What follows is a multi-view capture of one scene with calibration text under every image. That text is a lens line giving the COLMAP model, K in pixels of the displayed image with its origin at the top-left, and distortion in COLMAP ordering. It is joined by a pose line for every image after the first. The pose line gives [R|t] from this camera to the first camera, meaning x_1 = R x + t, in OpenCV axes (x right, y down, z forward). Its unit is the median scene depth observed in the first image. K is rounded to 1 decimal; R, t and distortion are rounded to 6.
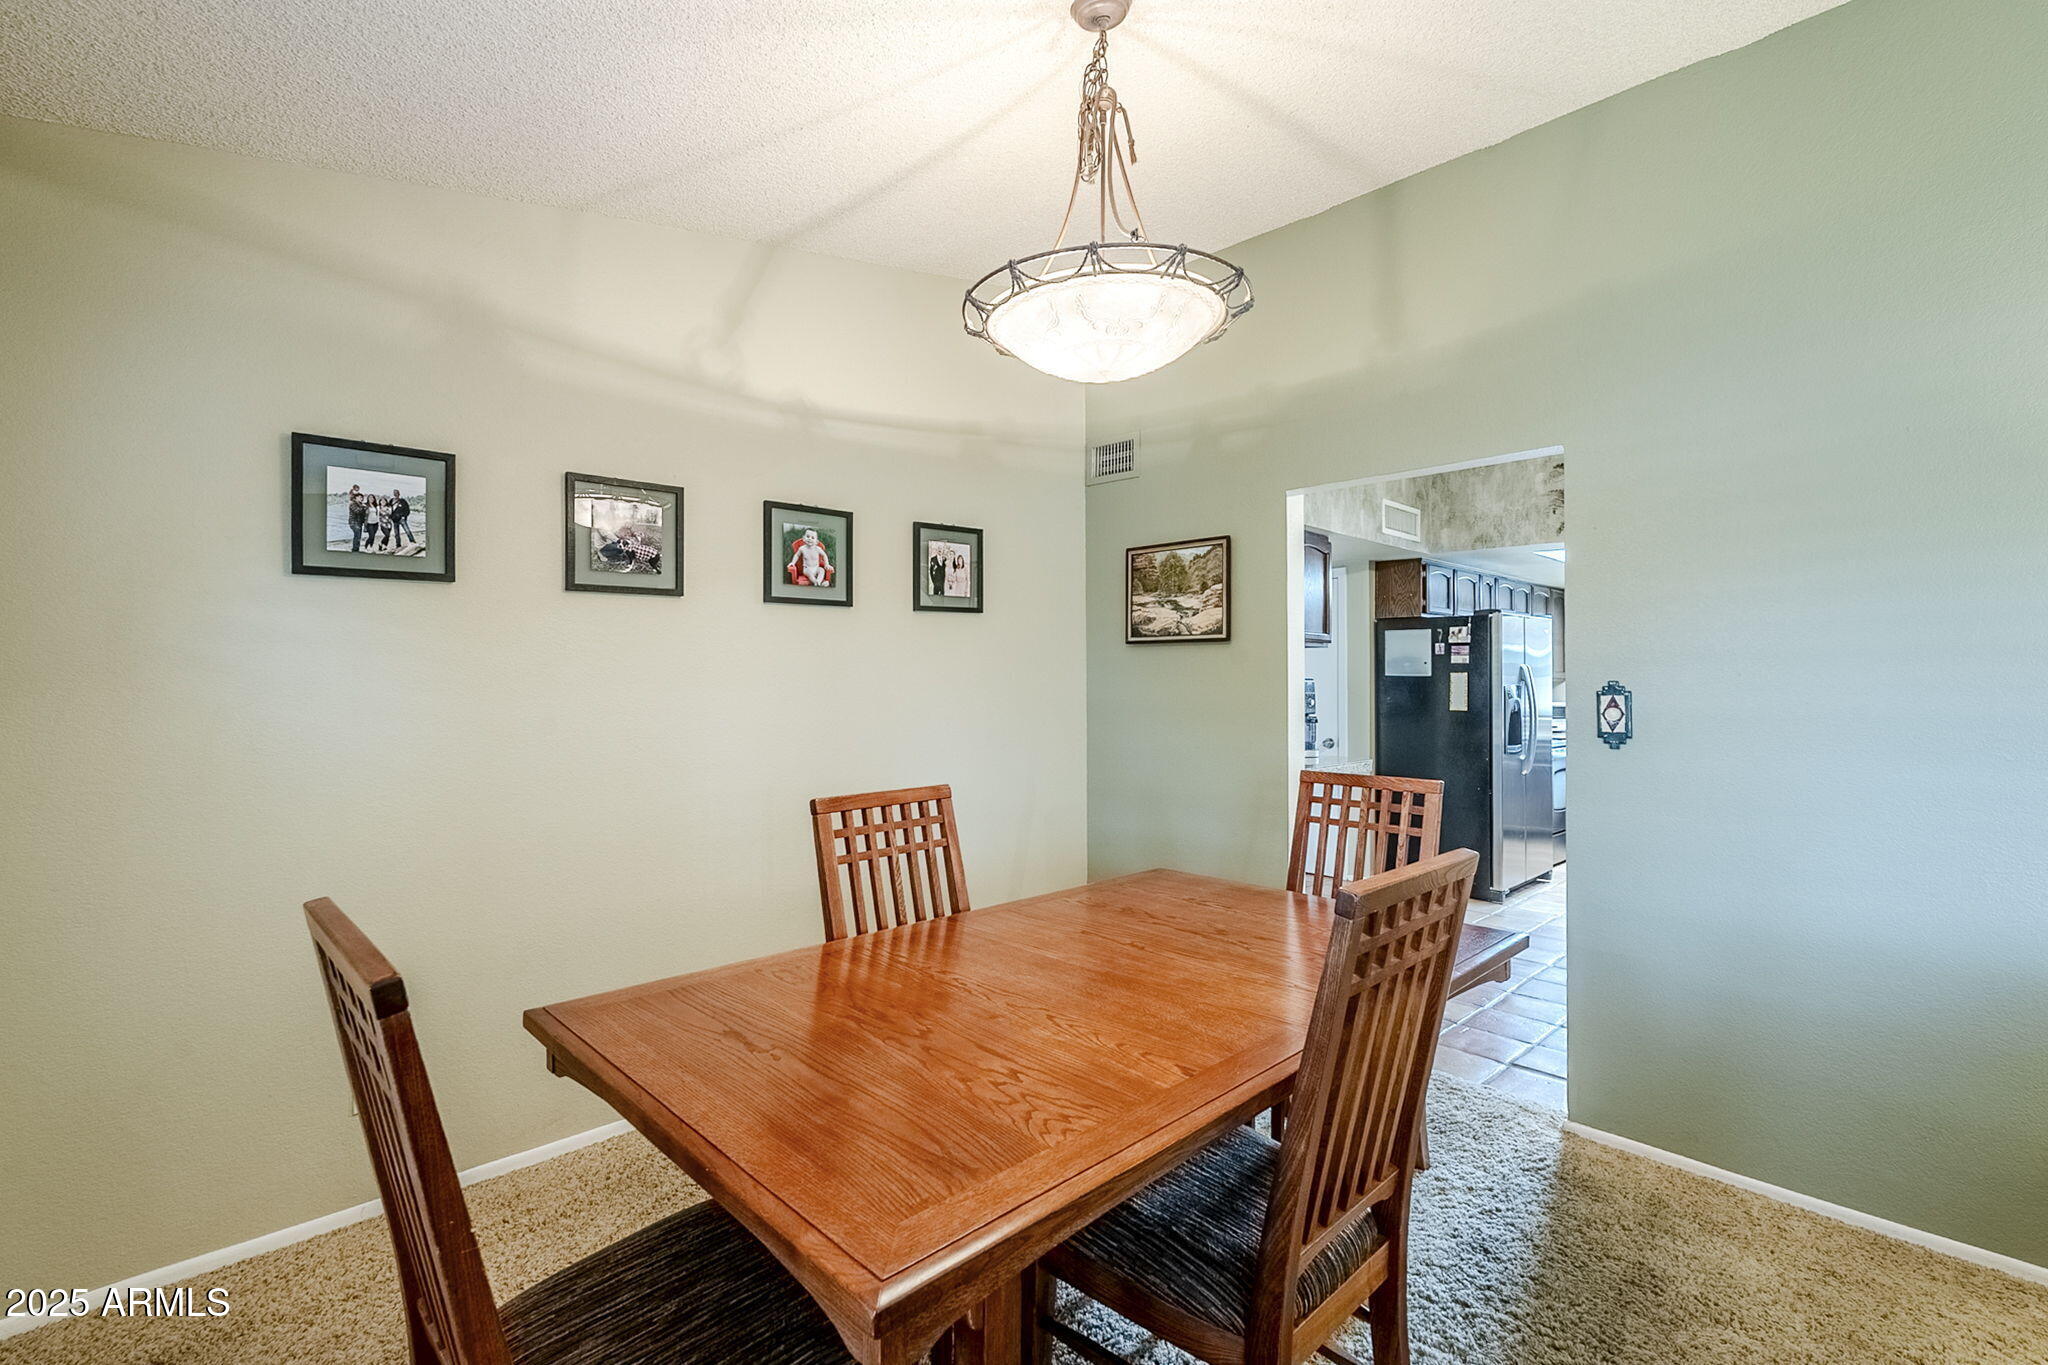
lens RADIAL K [[919.3, 0, 1027.3], [0, 919.3, 676.0], [0, 0, 1]] dist [0.000867, -0.001525]
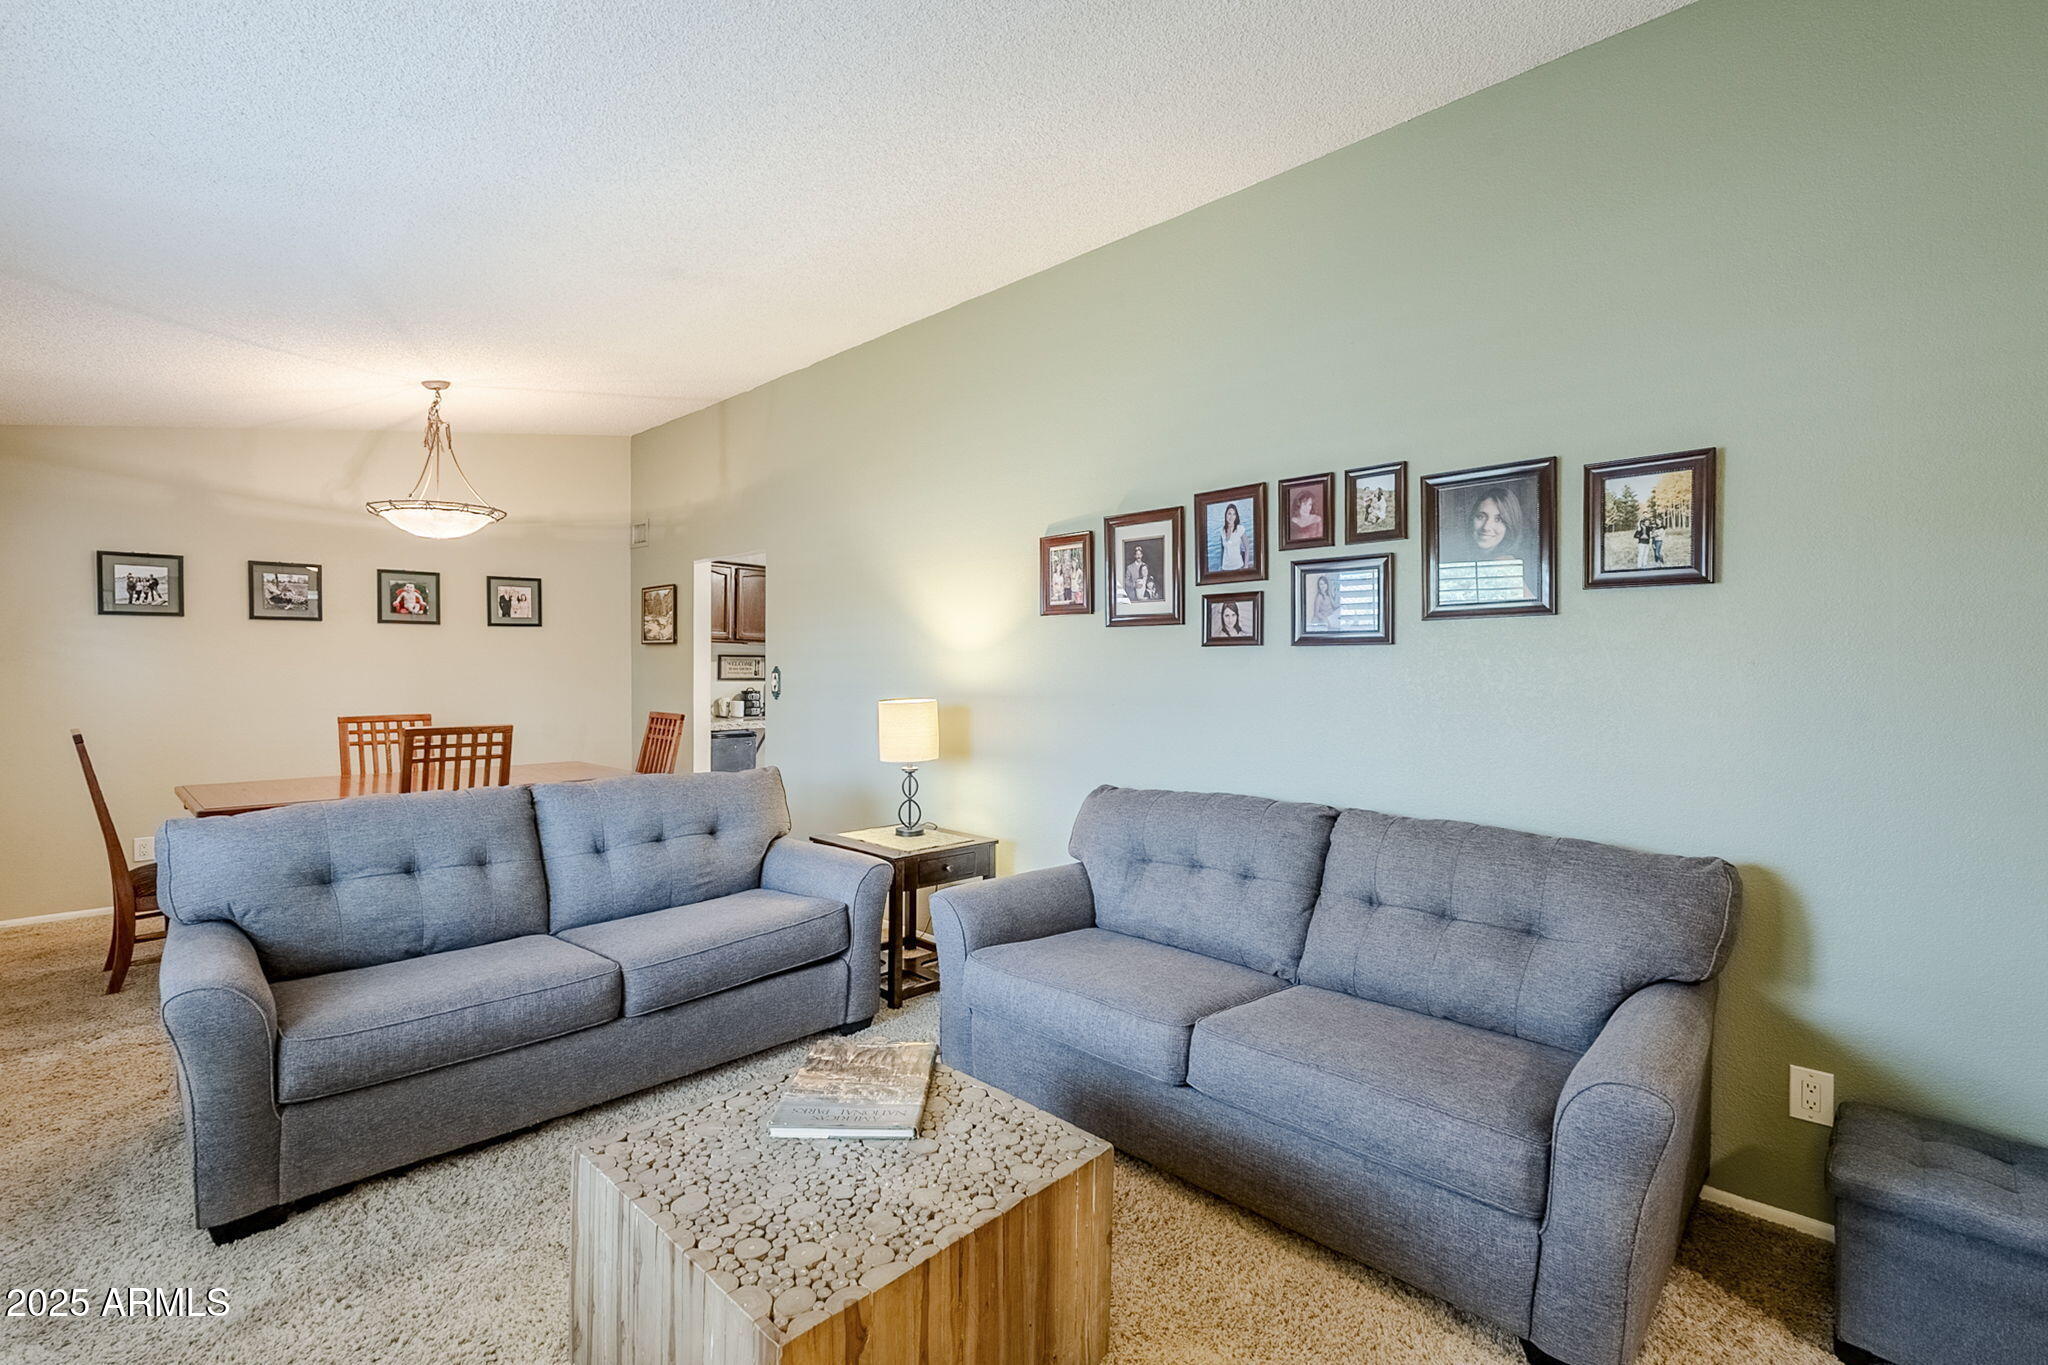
lens RADIAL K [[919.3, 0, 1028.7], [0, 919.3, 677.8], [0, 0, 1]] dist [0.000867, -0.001525]
pose [[0.998636, 0.001990, 0.052178, 0.938358], [-0.002645, 0.999918, 0.012491, 0.004528], [-0.052149, -0.012612, 0.998560, -0.939937]]
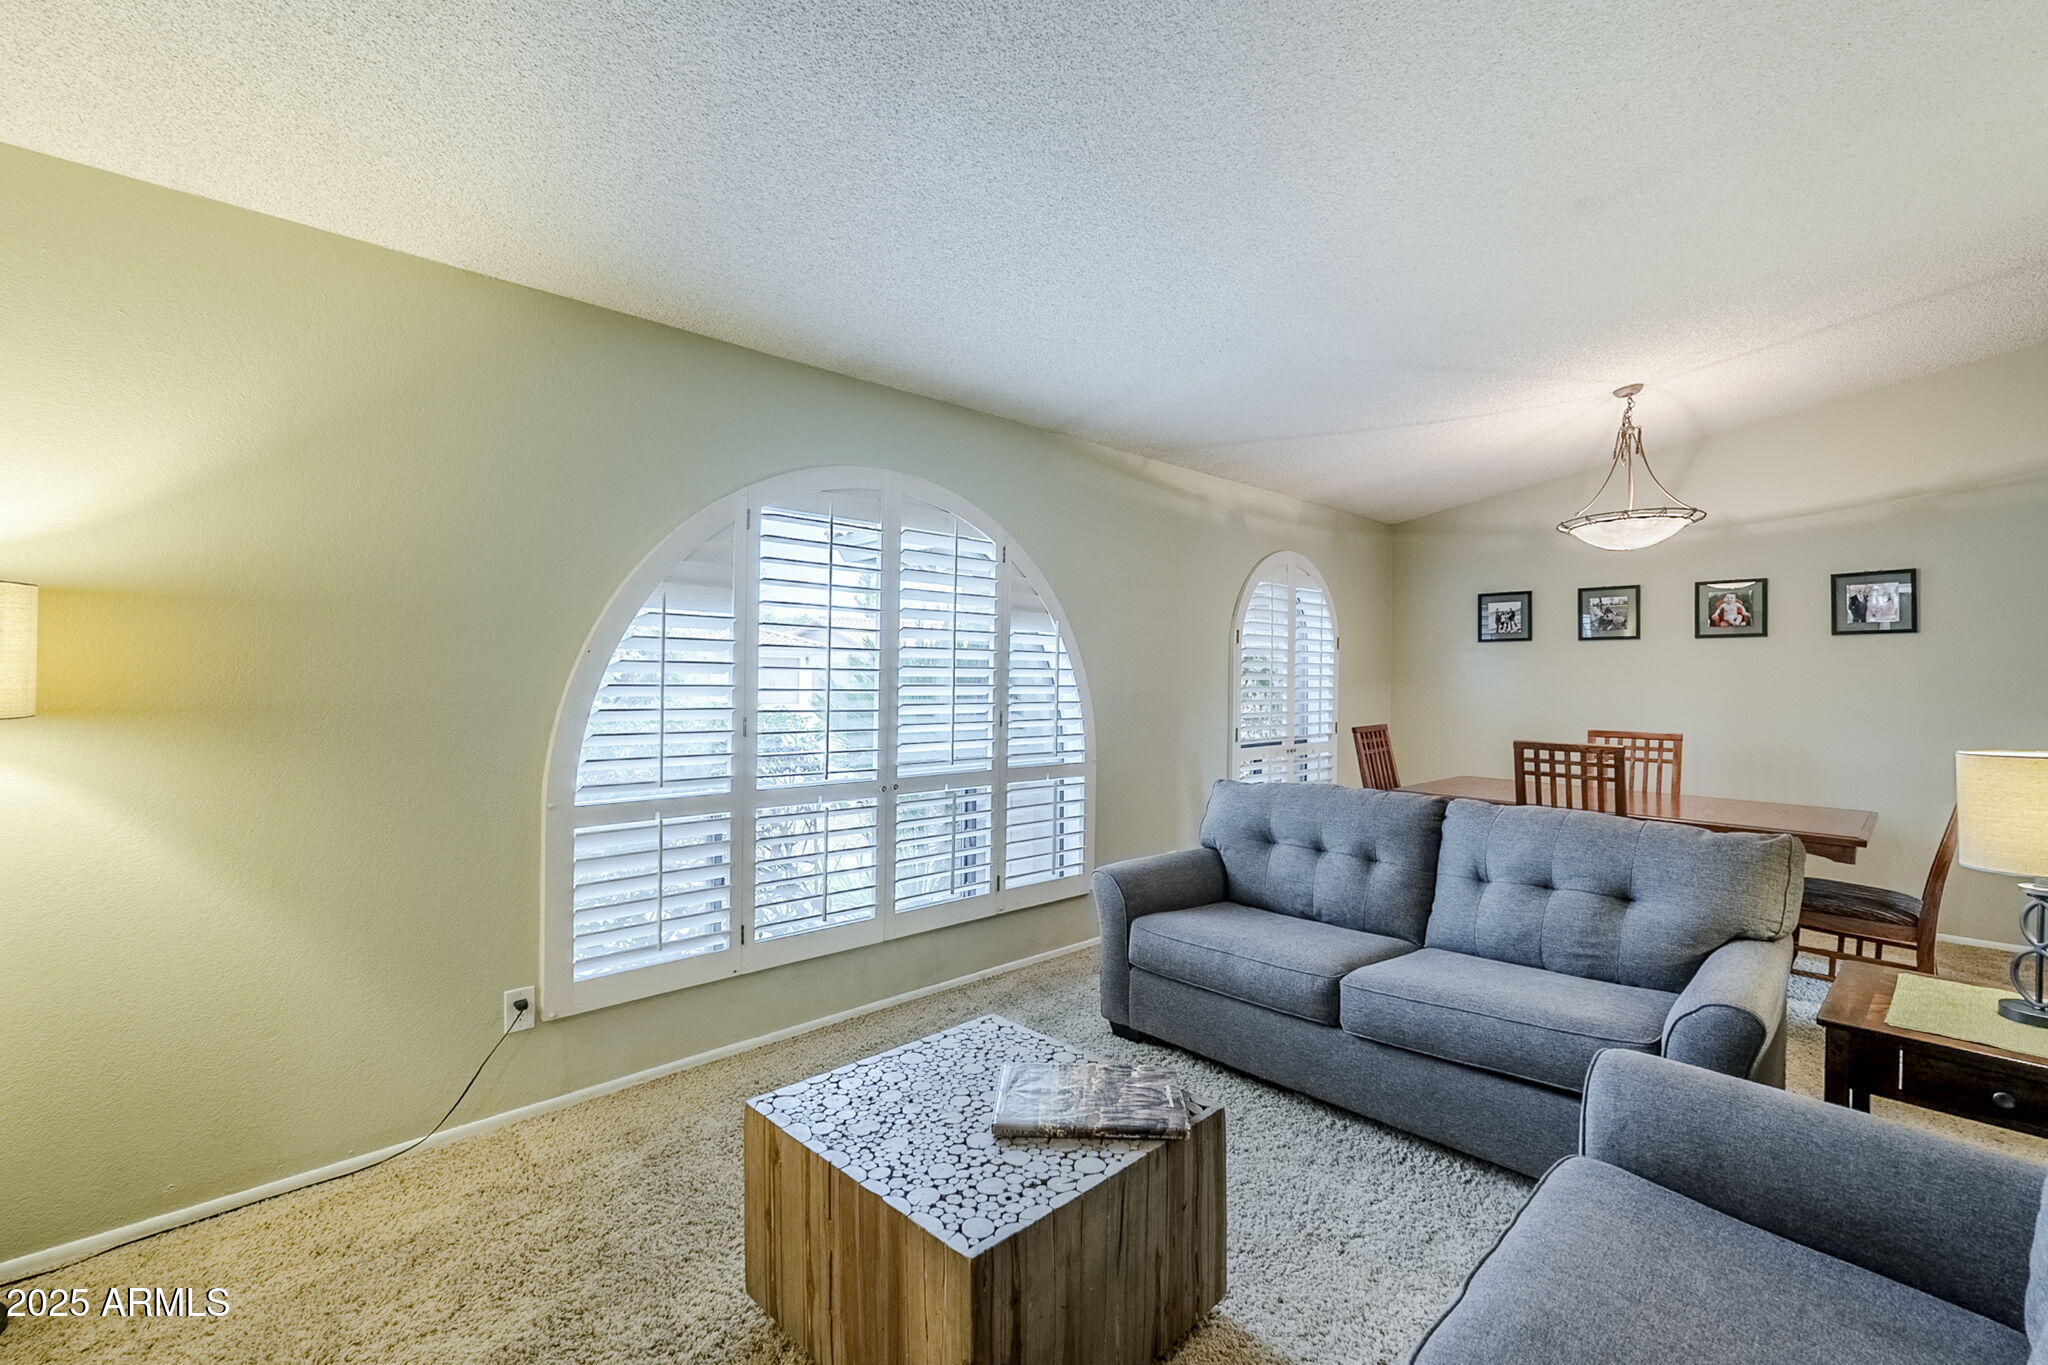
lens RADIAL K [[919.3, 0, 1017.4], [0, 919.3, 682.4], [0, 0, 1]] dist [0.000867, -0.001525]
pose [[0.011893, 0.006790, -0.999906, 1.497706], [-0.006349, 0.999957, 0.006715, 0.002985], [0.999909, 0.006269, 0.011936, -0.351972]]
